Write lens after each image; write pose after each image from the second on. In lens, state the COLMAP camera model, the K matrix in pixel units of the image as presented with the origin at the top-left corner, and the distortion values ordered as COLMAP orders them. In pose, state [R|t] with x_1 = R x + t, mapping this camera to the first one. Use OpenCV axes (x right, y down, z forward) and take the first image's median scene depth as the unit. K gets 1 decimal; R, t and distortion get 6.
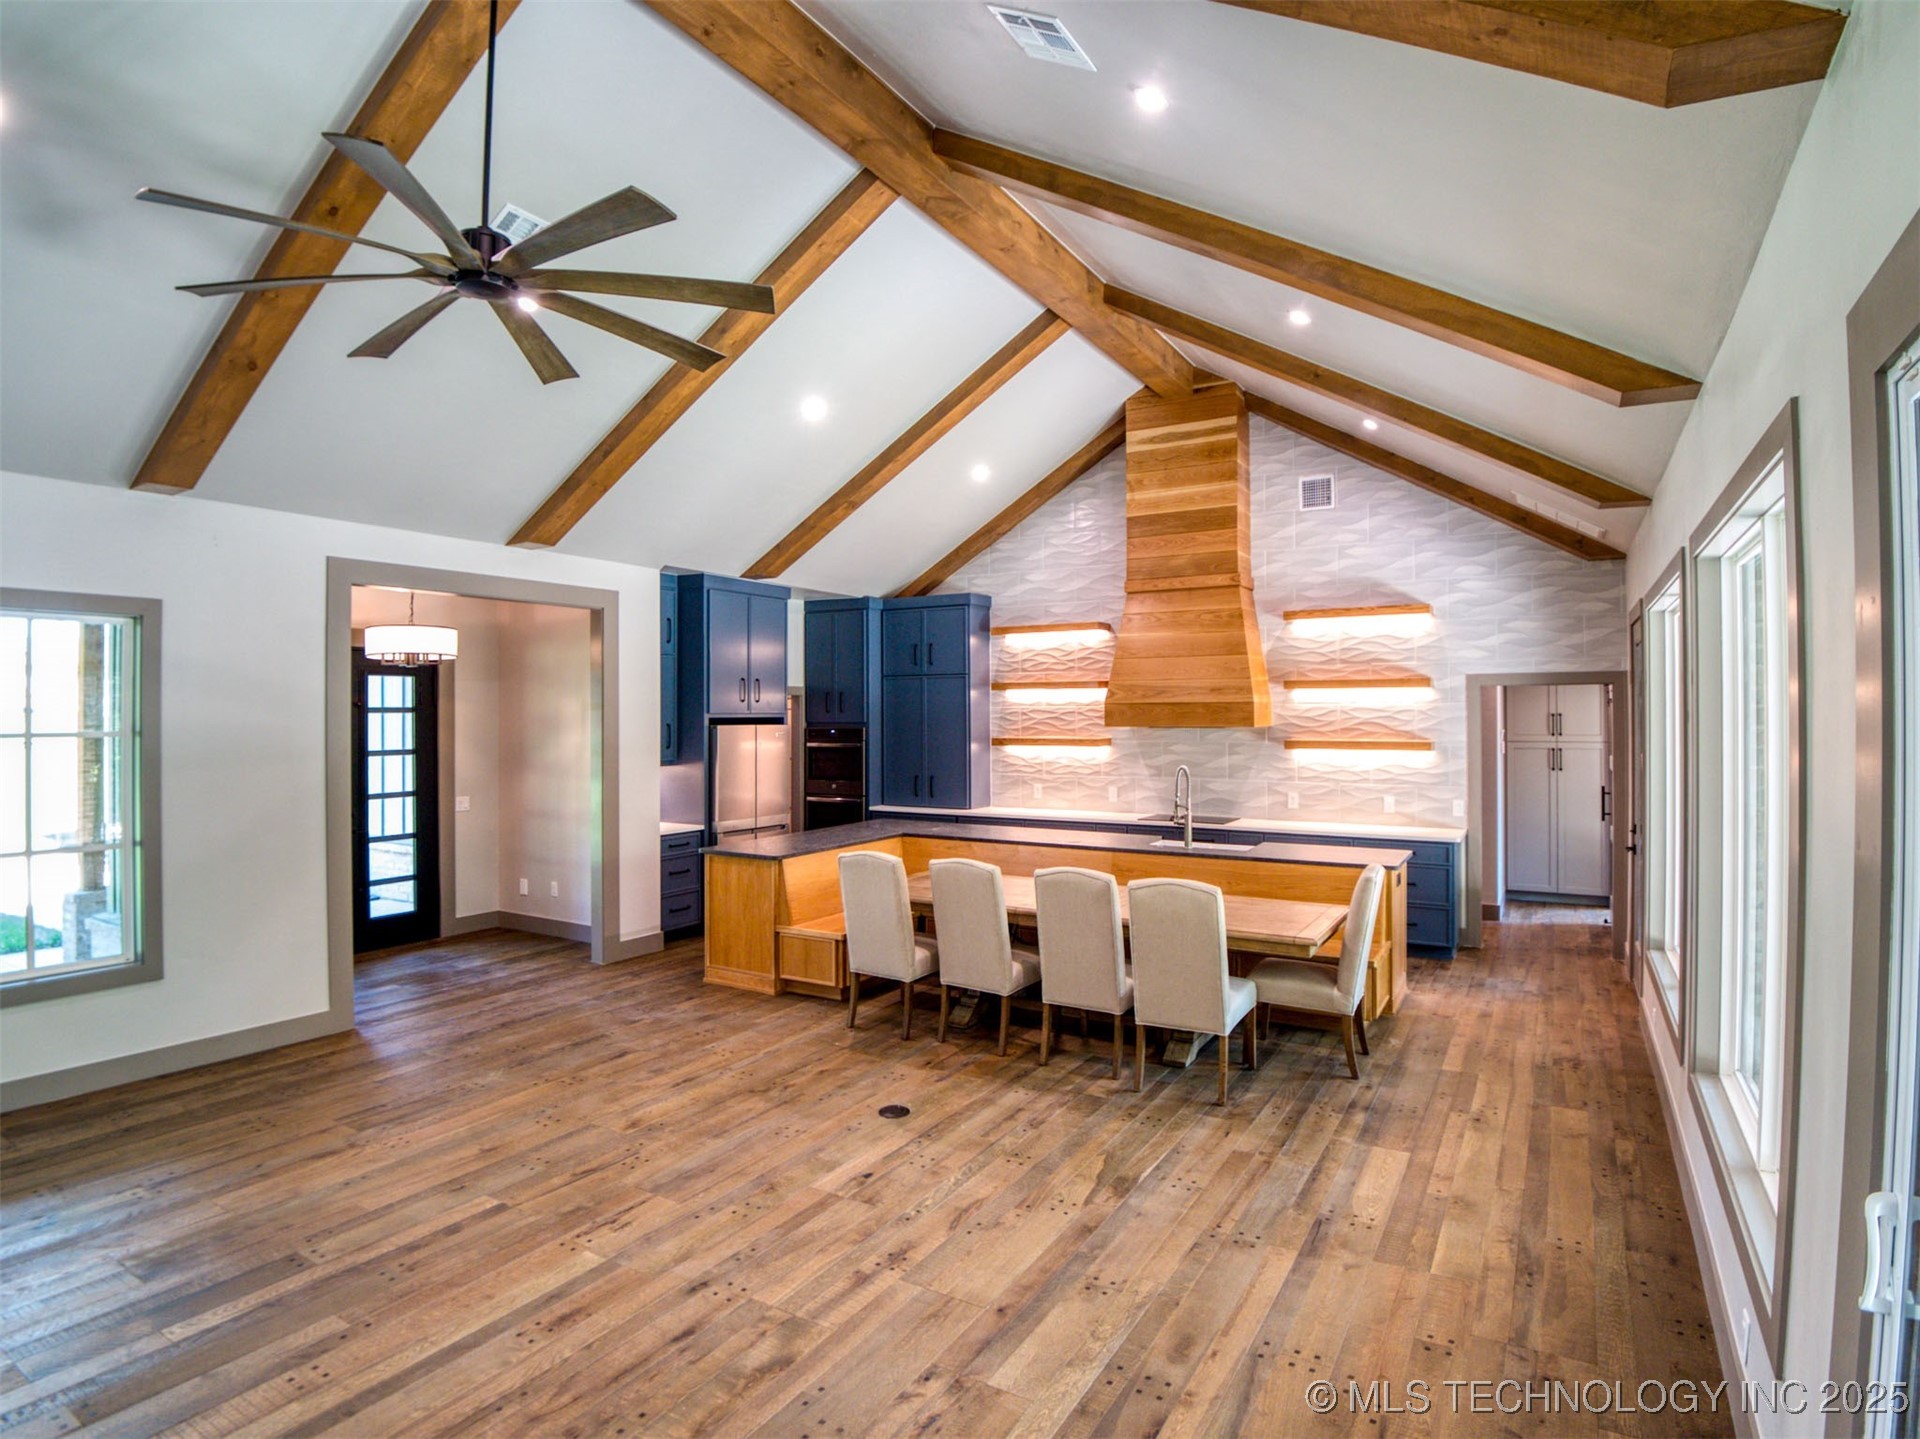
lens RADIAL K [[1016.9, 0, 955.4], [0, 1016.9, 710.7], [0, 0, 1]] dist [-0.058397, -0.001123]
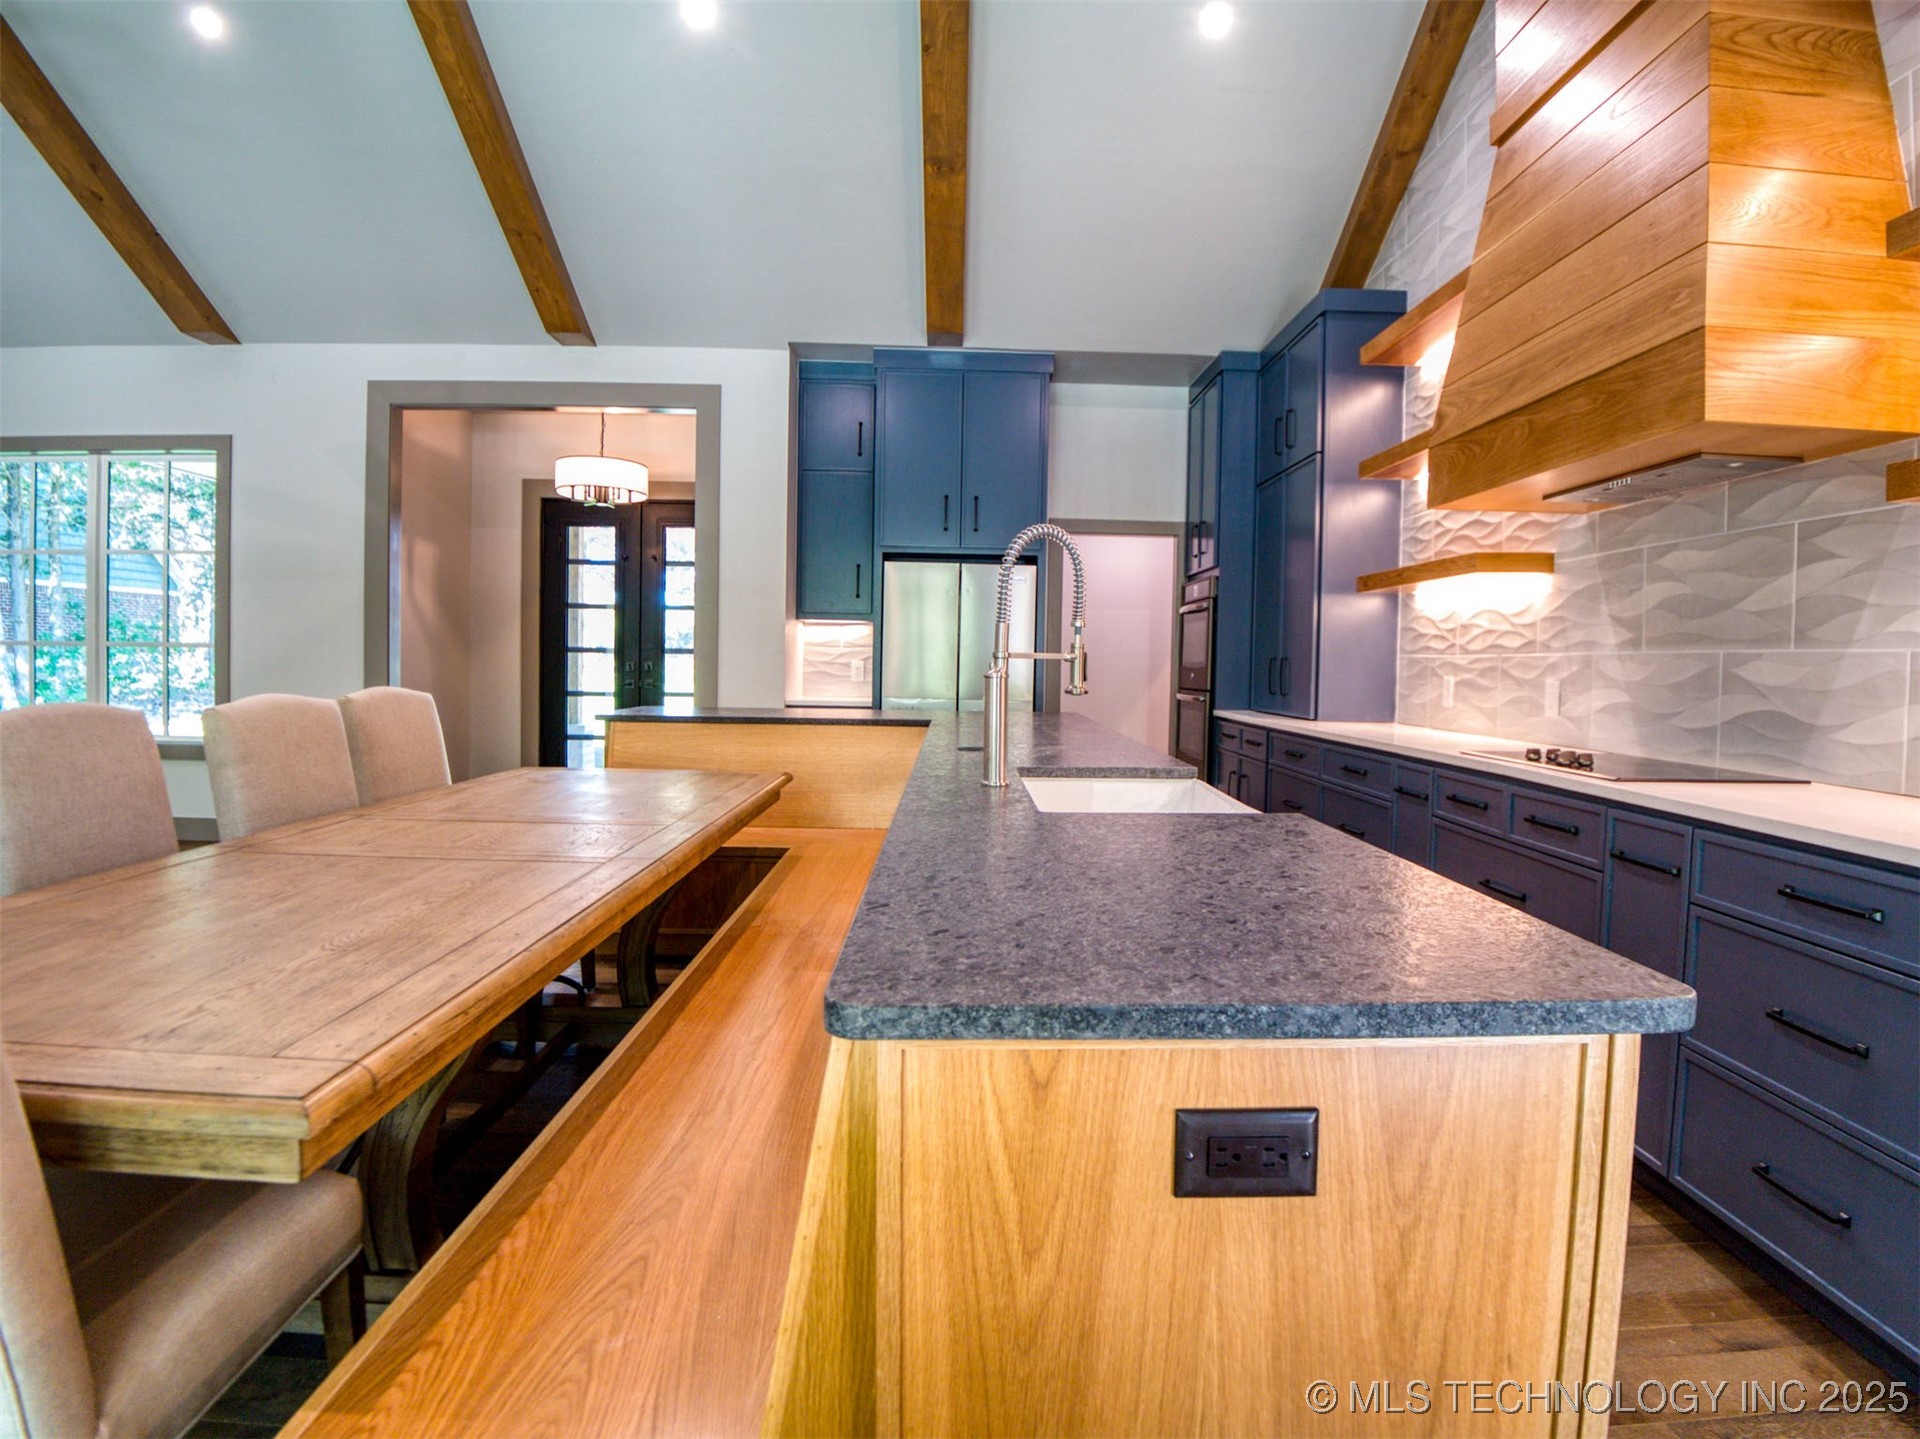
lens RADIAL K [[1016.9, 0, 959.6], [0, 1016.9, 713.8], [0, 0, 1]] dist [-0.058397, -0.001123]
pose [[0.518217, 0.059552, -0.853173, 0.389997], [-0.025495, 0.998205, 0.054190, 0.078714], [0.854869, -0.006331, 0.518805, 0.654938]]
